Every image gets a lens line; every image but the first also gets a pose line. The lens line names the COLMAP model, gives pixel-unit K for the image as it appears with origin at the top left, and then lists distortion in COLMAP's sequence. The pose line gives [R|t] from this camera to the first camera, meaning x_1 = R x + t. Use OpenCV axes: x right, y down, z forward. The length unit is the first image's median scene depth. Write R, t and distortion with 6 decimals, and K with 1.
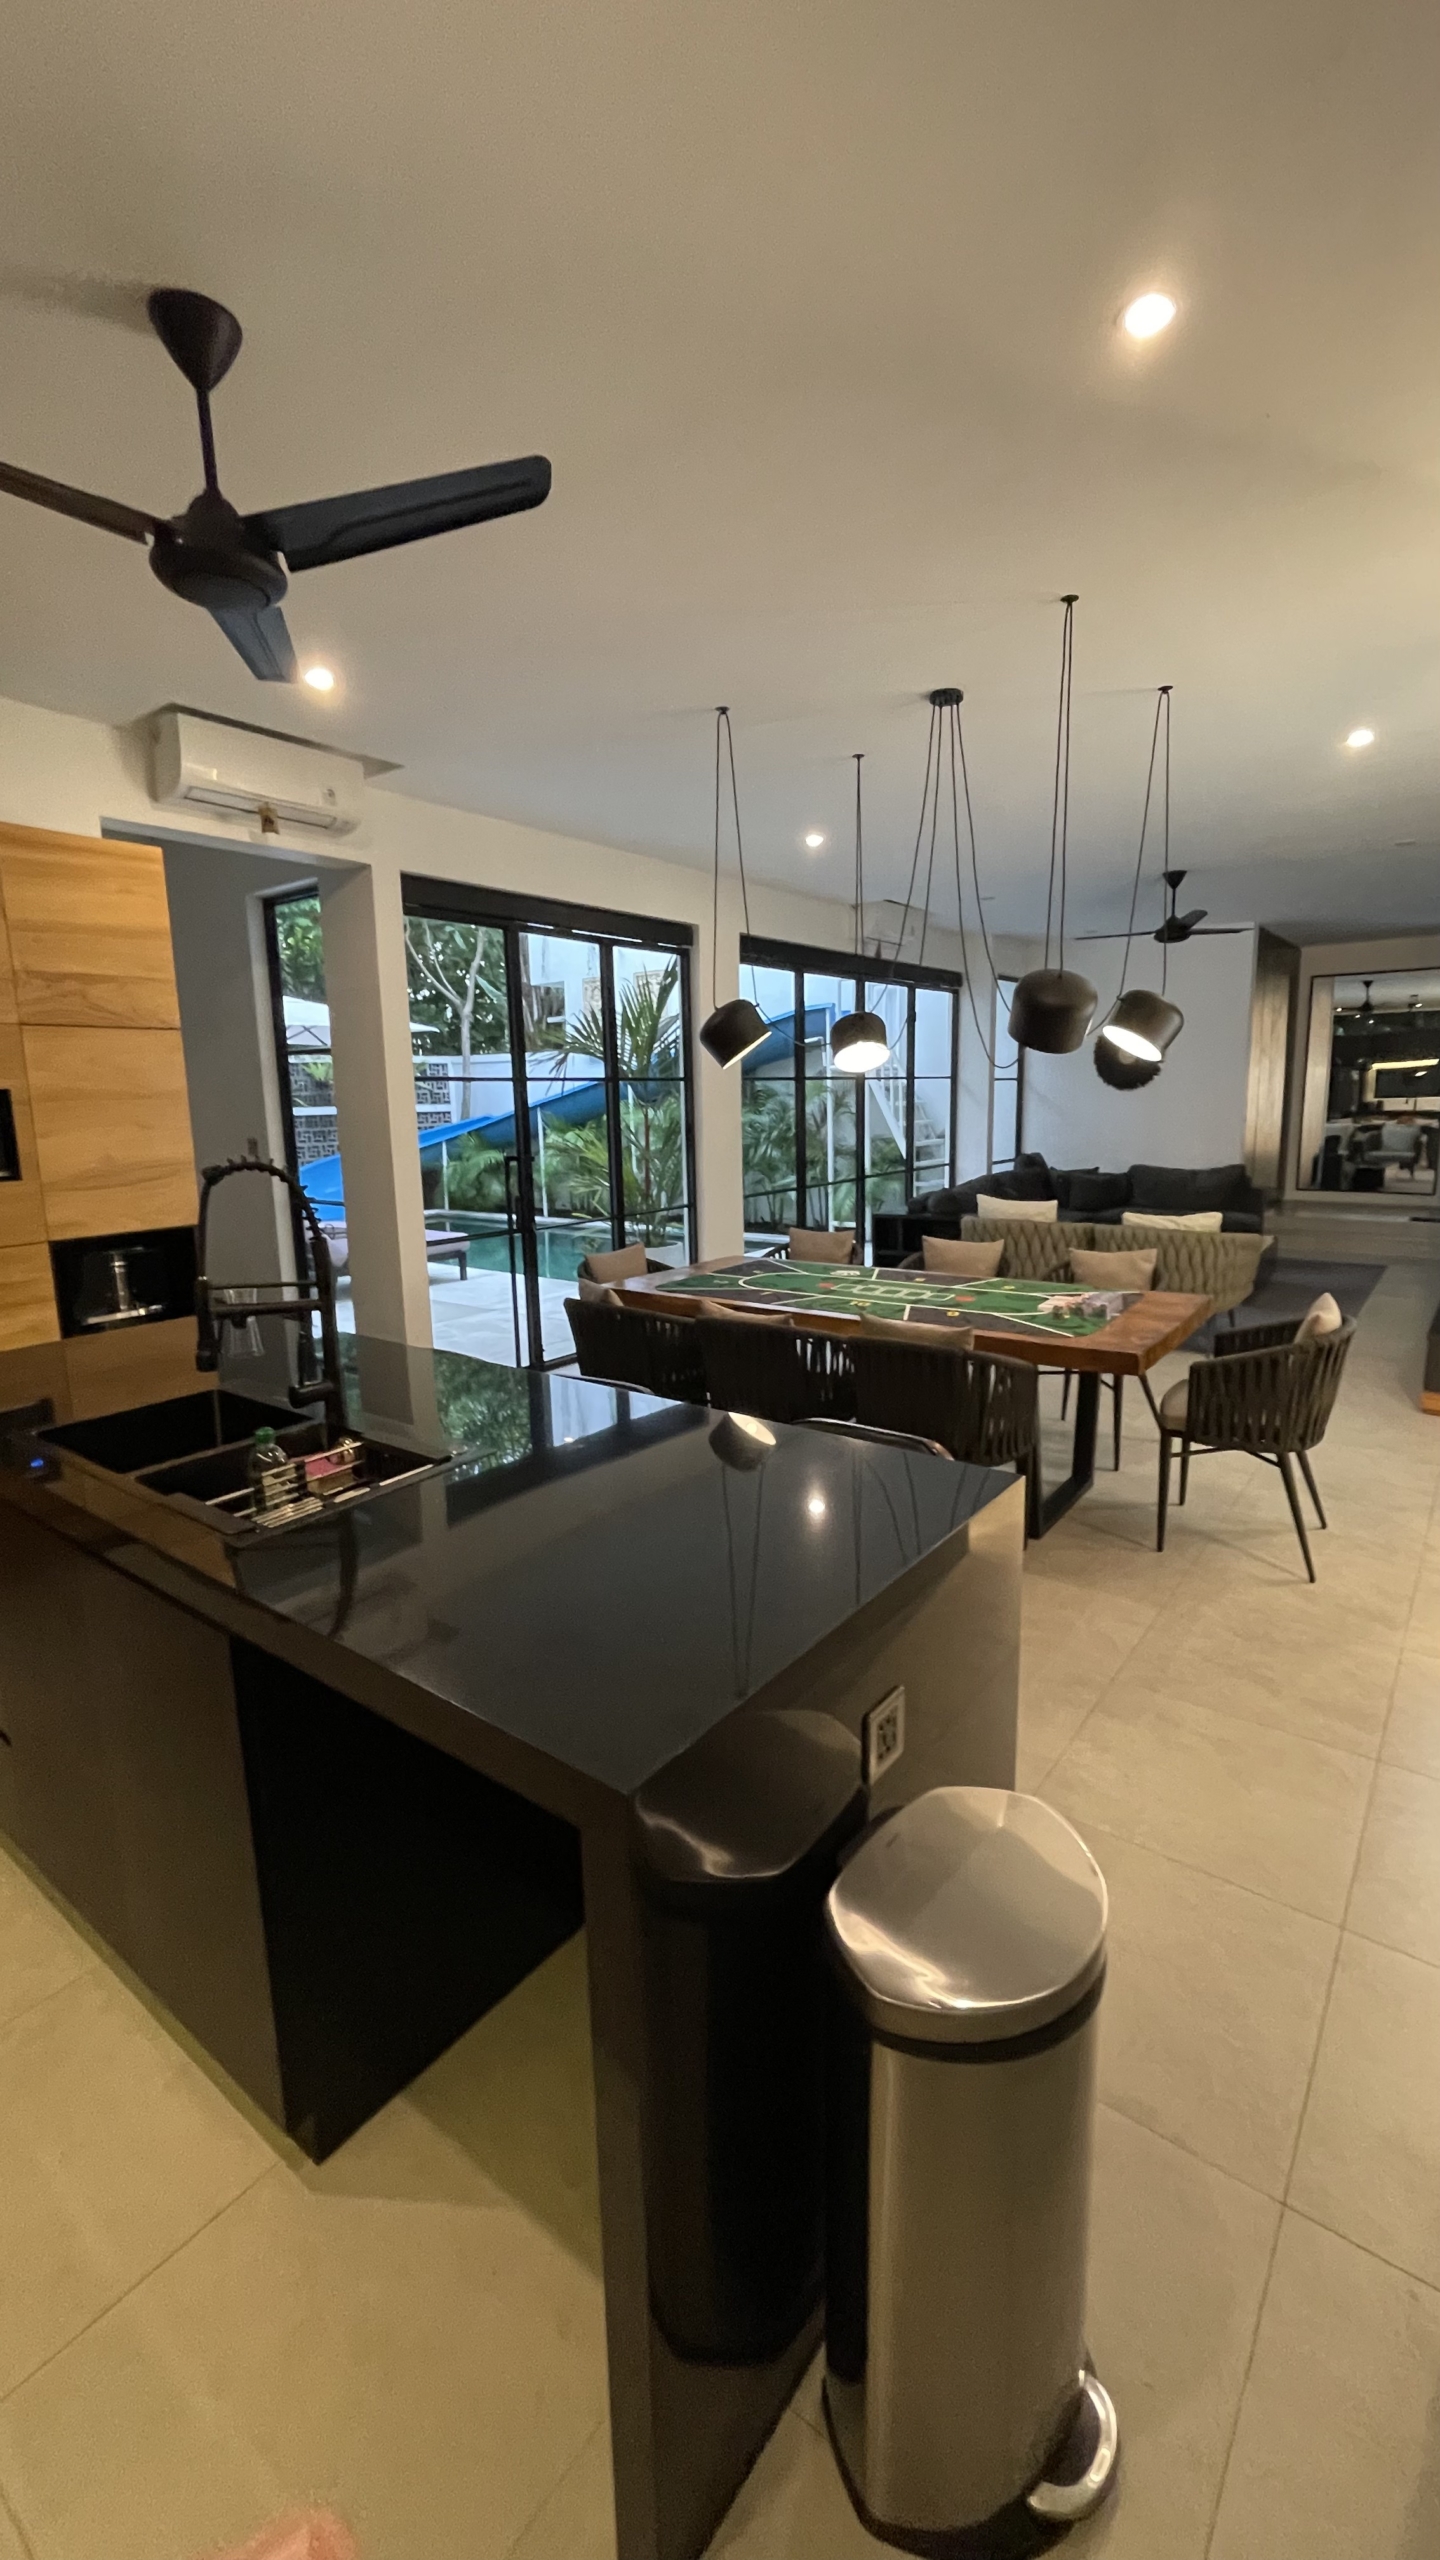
lens RADIAL K [[1045.6, 0, 718.0], [0, 1045.6, 1274.2], [0, 0, 1]] dist [-0.004956, 0.000098]
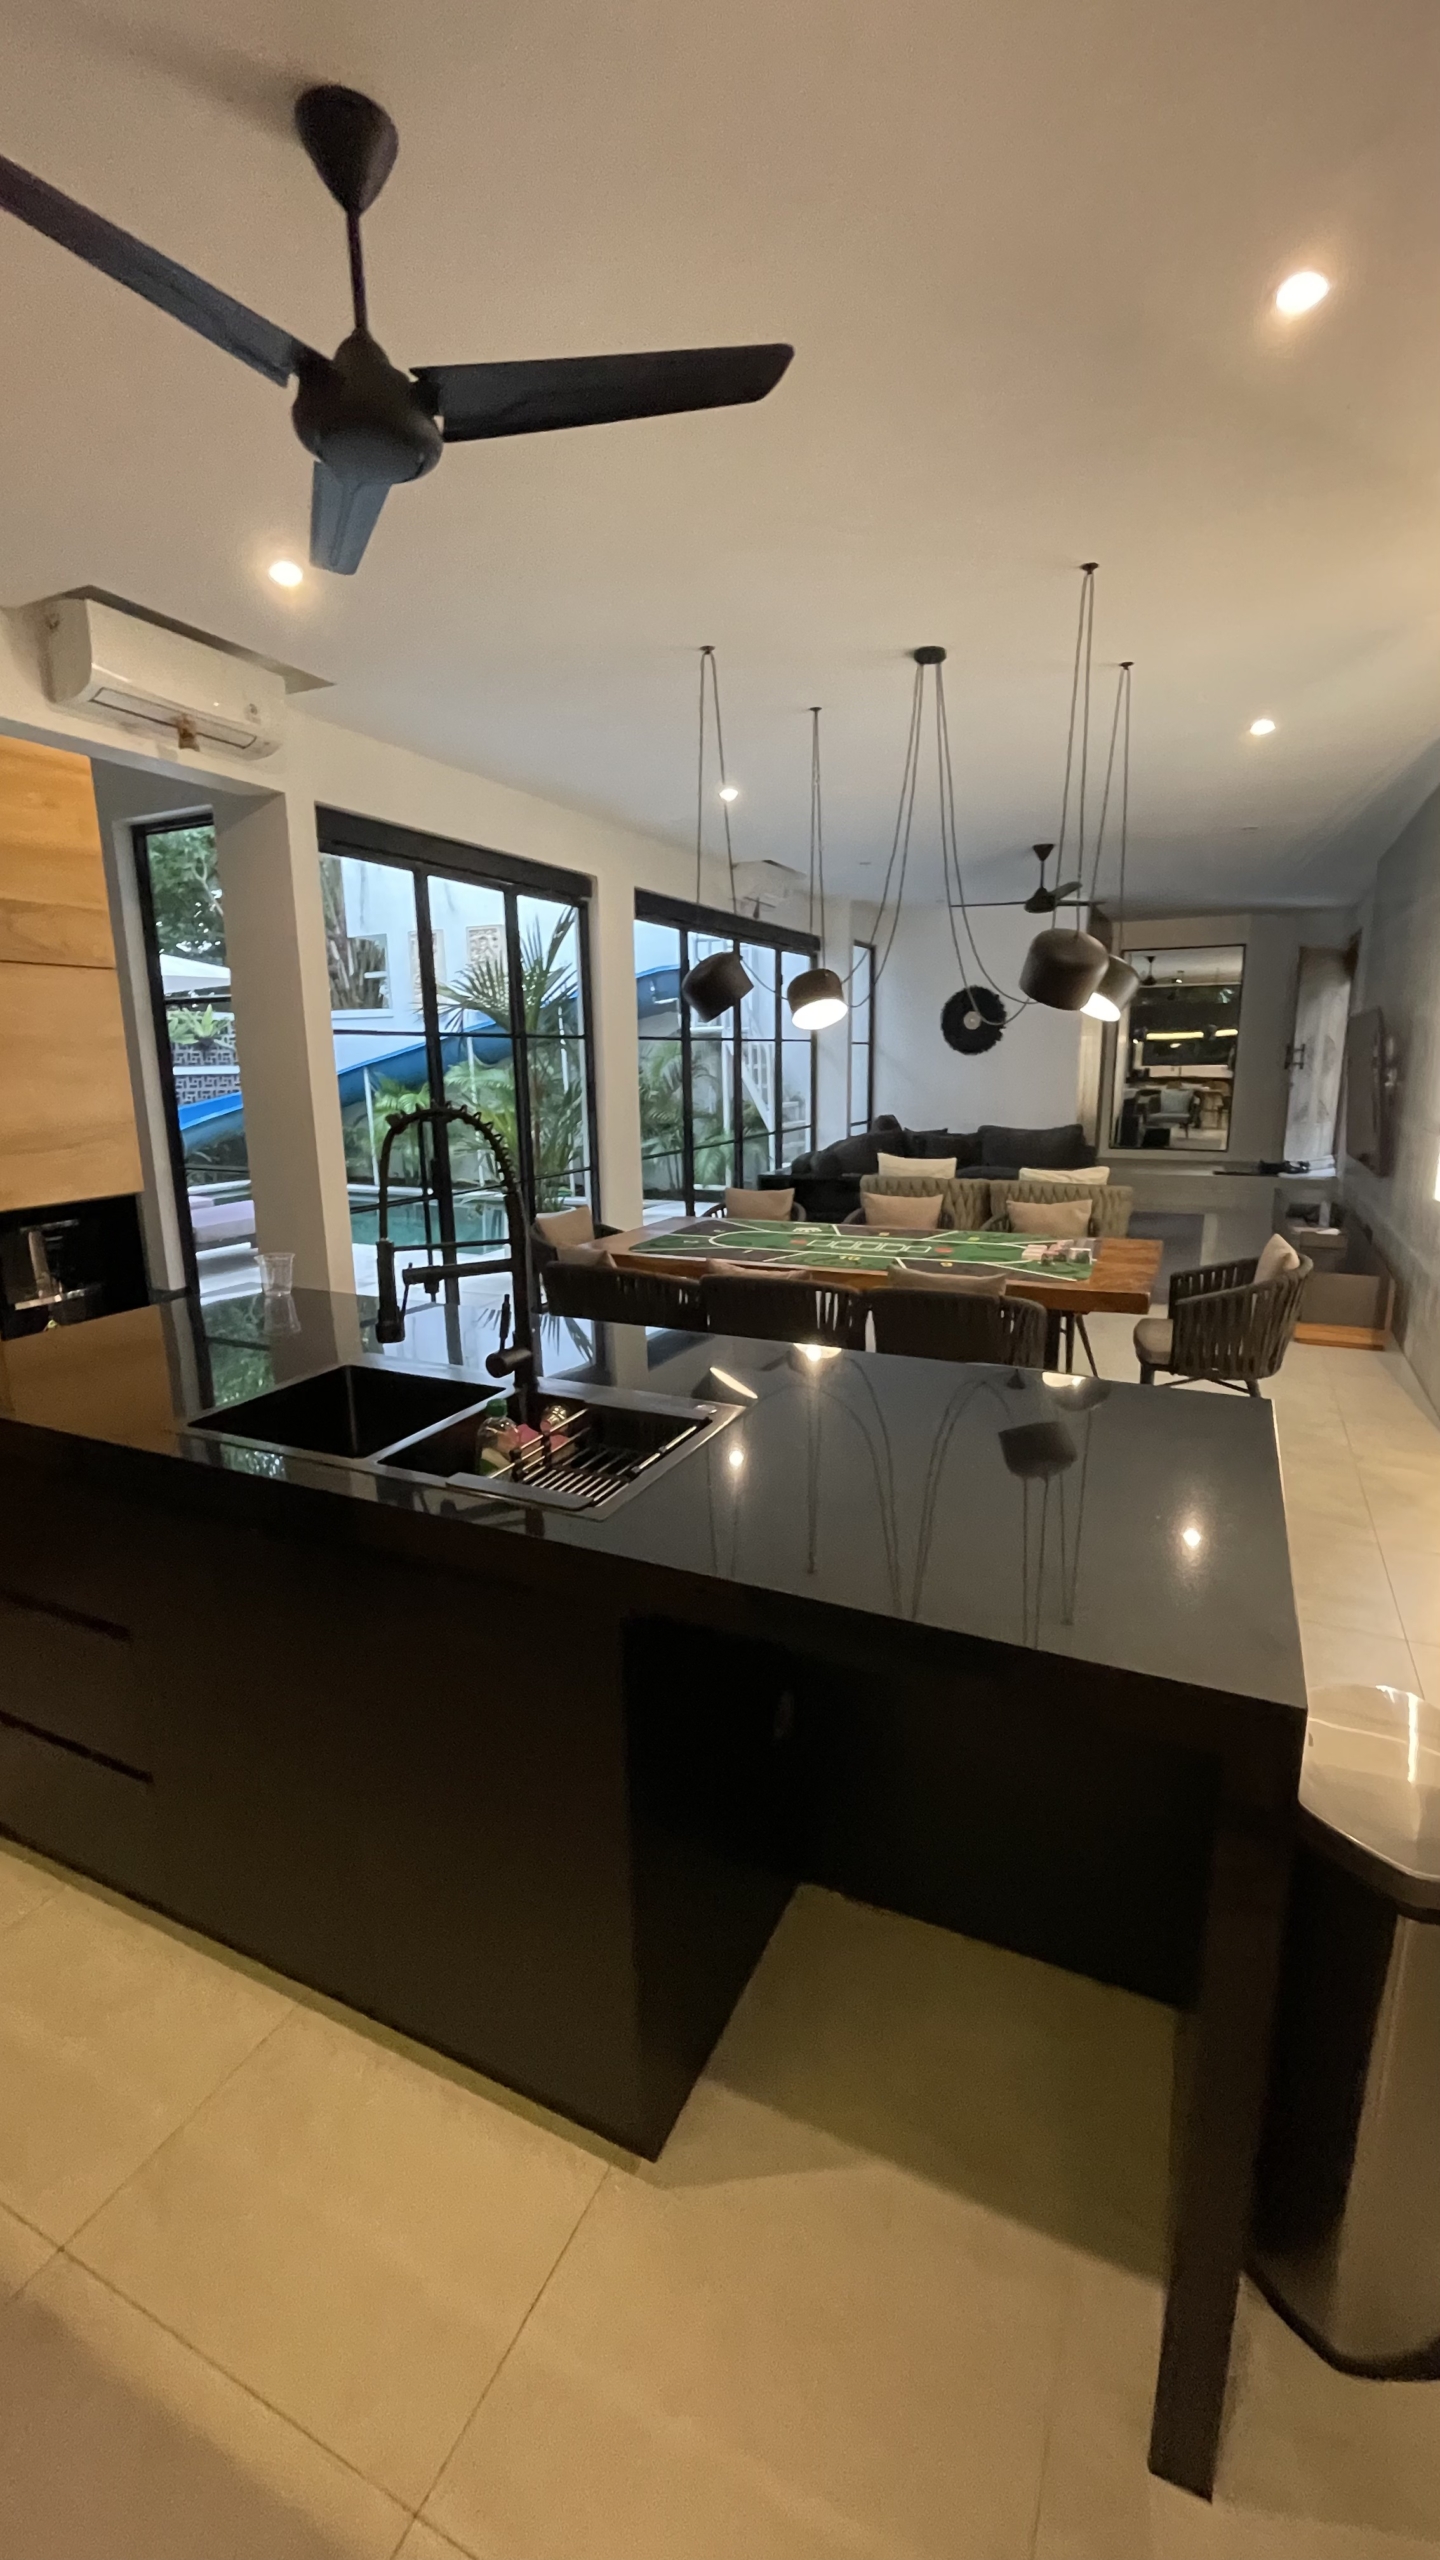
lens RADIAL K [[1045.6, 0, 721.1], [0, 1045.6, 1278.4], [0, 0, 1]] dist [-0.004956, 0.000098]
pose [[0.978834, -0.035983, 0.201465, -0.171570], [0.028887, 0.998858, 0.038053, 0.004624], [-0.202604, -0.031428, 0.978756, 0.028066]]
